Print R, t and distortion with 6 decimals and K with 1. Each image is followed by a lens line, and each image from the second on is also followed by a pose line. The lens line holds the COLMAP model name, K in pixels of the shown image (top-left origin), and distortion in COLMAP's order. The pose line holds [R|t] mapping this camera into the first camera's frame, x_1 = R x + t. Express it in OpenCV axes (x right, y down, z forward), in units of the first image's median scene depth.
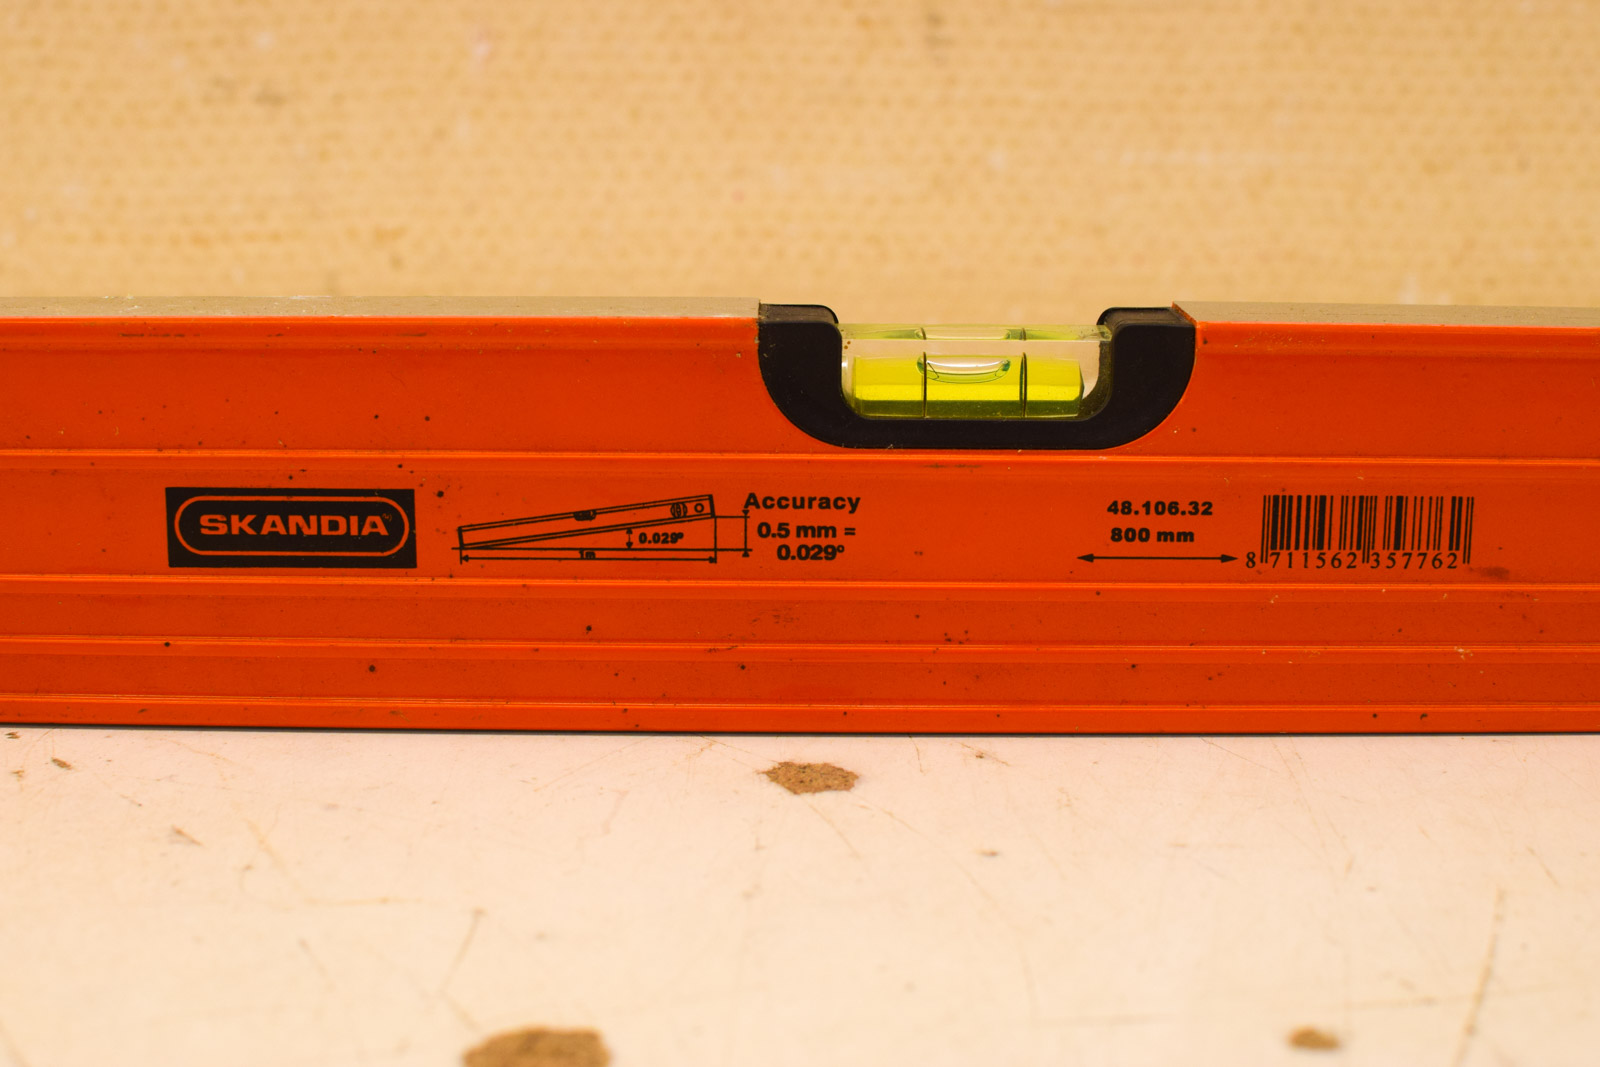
lens RADIAL K [[2459.8, 0, 800.0], [0, 2459.8, 533.5], [0, 0, 1]] dist [-0.223585, 0.176153]
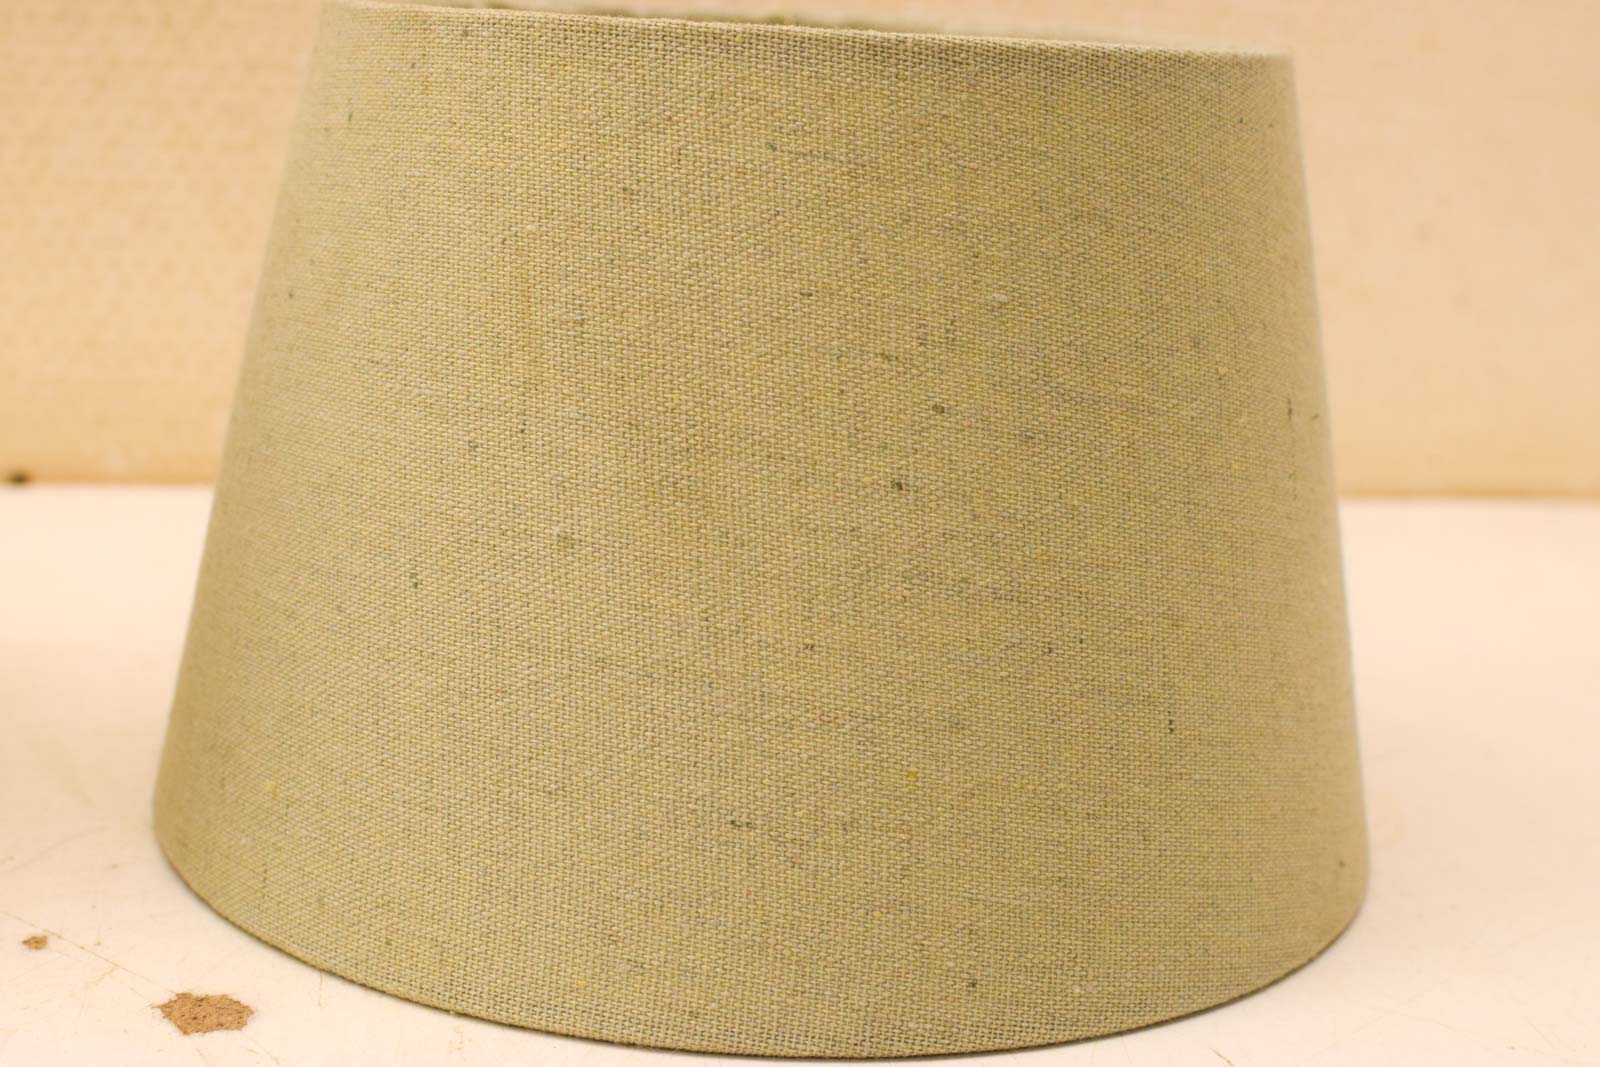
lens RADIAL K [[2459.8, 0, 800.0], [0, 2459.8, 533.5], [0, 0, 1]] dist [-0.223585, 0.176153]
pose [[0.988519, 0.011886, 0.150630, 0.050034], [-0.012164, 0.999926, 0.000923, -0.052329], [-0.150608, -0.002745, 0.988590, 0.005307]]
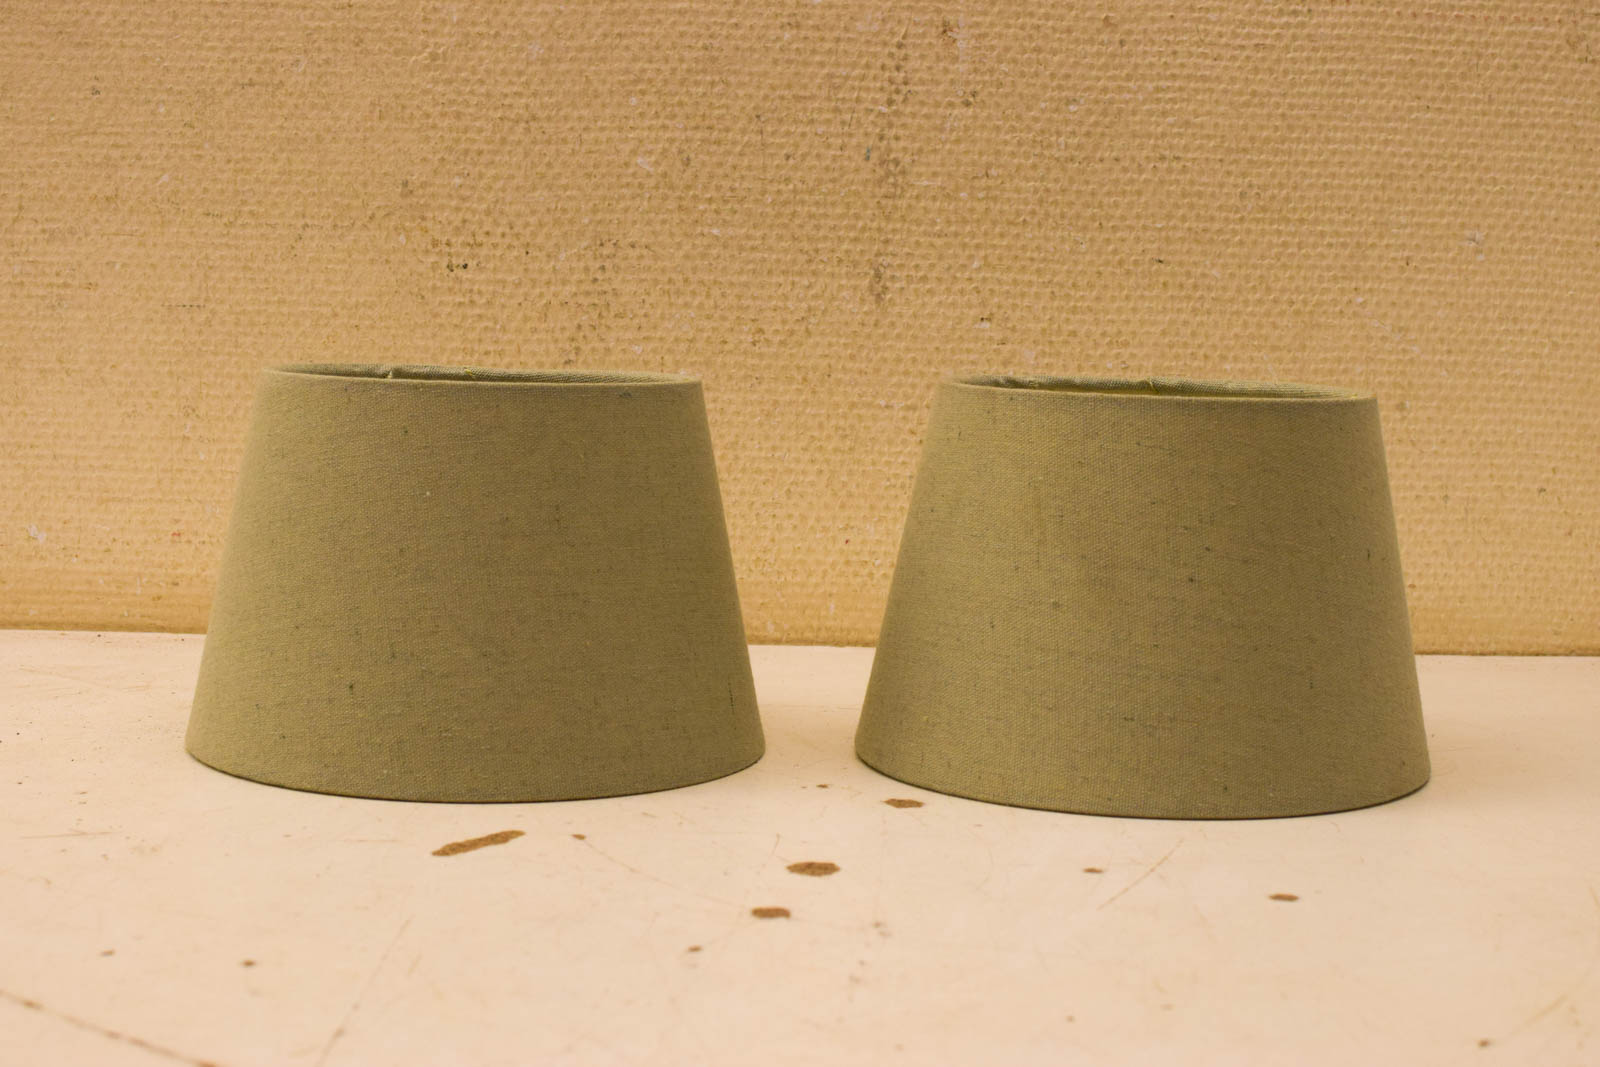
lens RADIAL K [[2459.8, 0, 800.0], [0, 2459.8, 533.5], [0, 0, 1]] dist [-0.223585, 0.176153]
pose [[0.999771, 0.017208, -0.012693, -0.037579], [-0.018638, 0.992250, -0.122851, 0.071852], [0.010480, 0.123060, 0.992344, -0.739293]]
